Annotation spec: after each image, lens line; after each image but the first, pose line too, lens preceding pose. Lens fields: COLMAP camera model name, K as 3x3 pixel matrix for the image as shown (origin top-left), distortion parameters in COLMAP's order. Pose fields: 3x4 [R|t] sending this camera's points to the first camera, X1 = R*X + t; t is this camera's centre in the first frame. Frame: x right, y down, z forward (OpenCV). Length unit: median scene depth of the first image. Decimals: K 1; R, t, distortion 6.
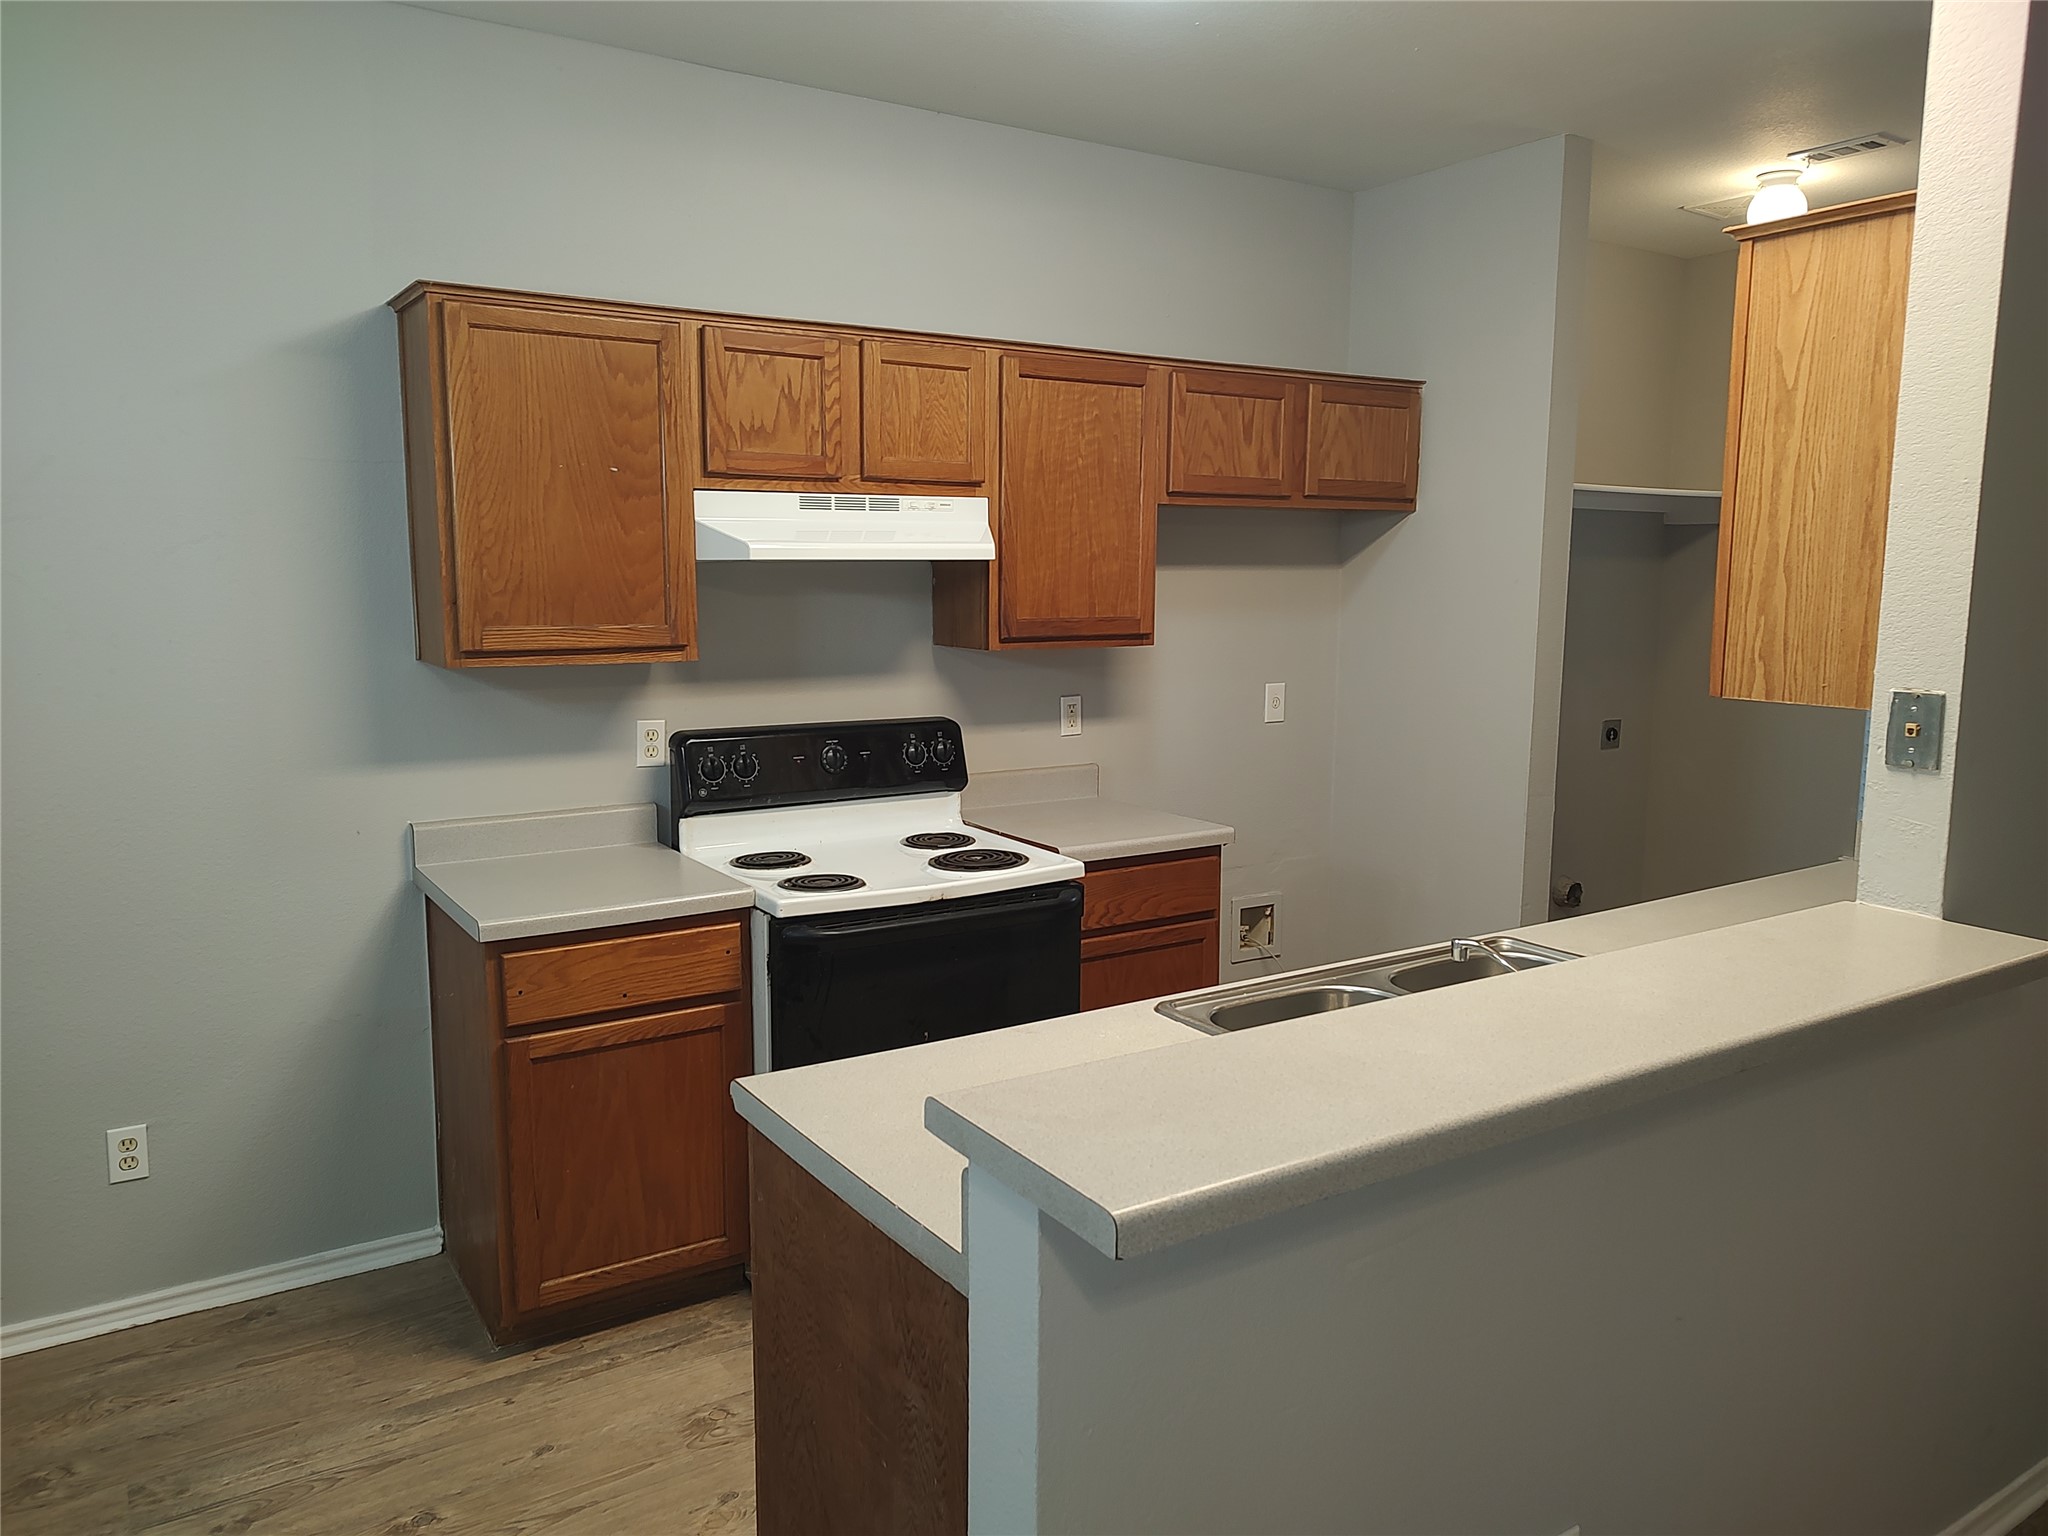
lens RADIAL K [[1464.9, 0, 1032.0], [0, 1464.9, 760.6], [0, 0, 1]] dist [0.031289, -0.025760]
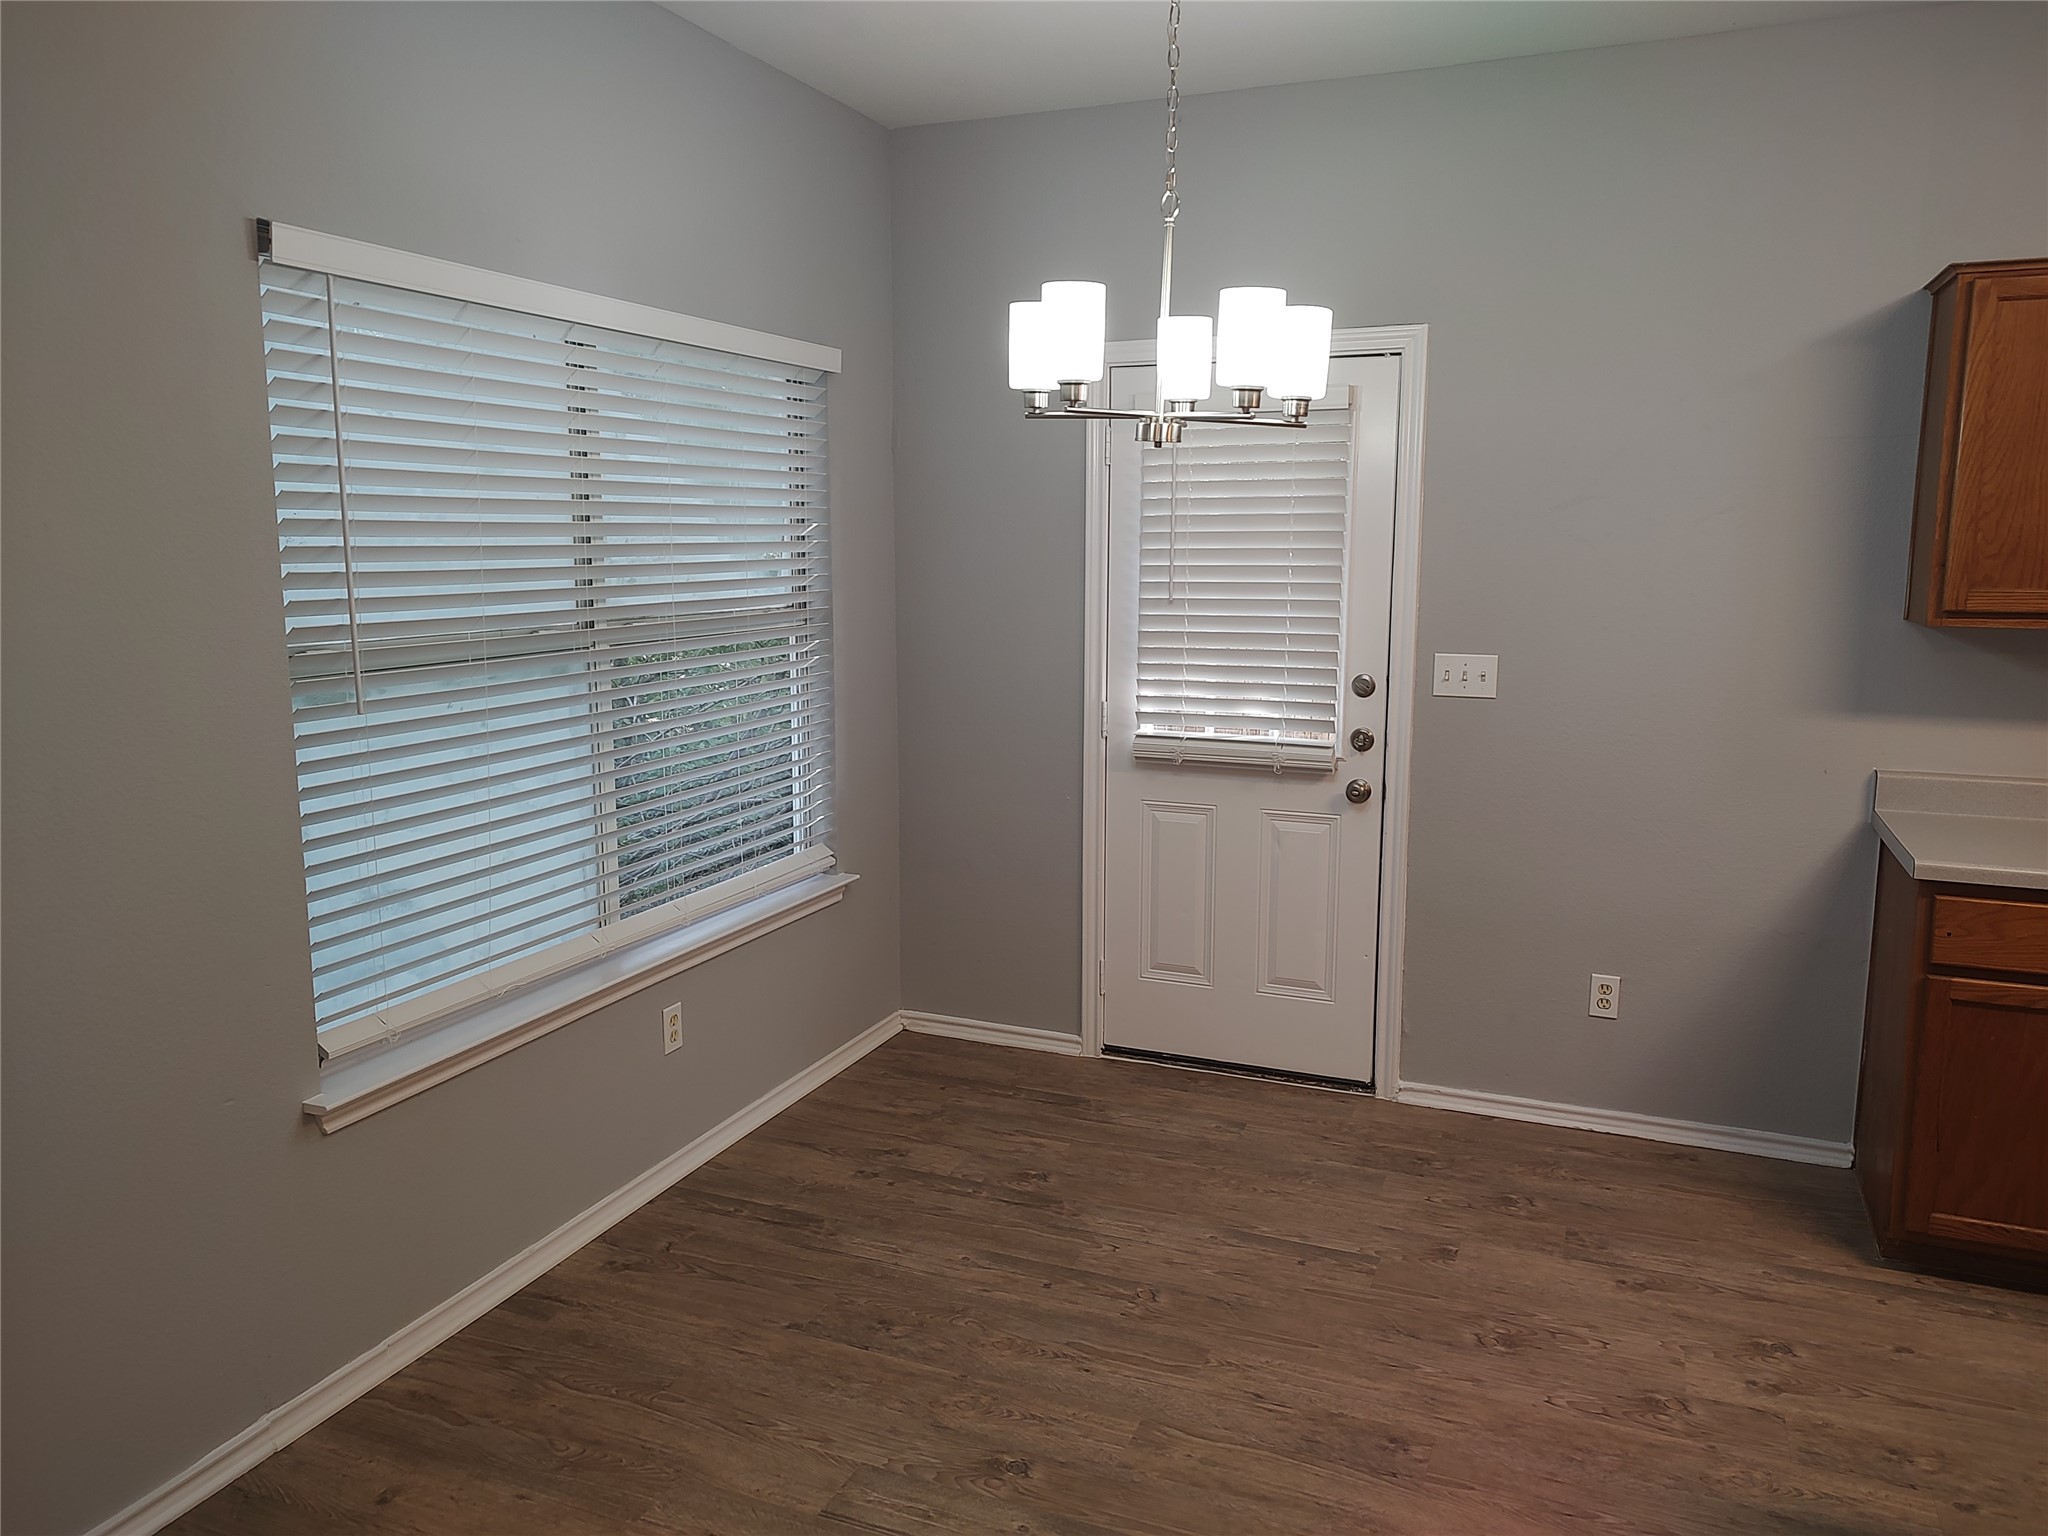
lens RADIAL K [[1464.9, 0, 1032.0], [0, 1464.9, 760.6], [0, 0, 1]] dist [0.031289, -0.025760]
pose [[0.564300, 0.119976, -0.816806, 0.127215], [-0.108522, 0.991579, 0.070674, 0.029589], [0.818406, 0.048760, 0.572568, -0.146429]]
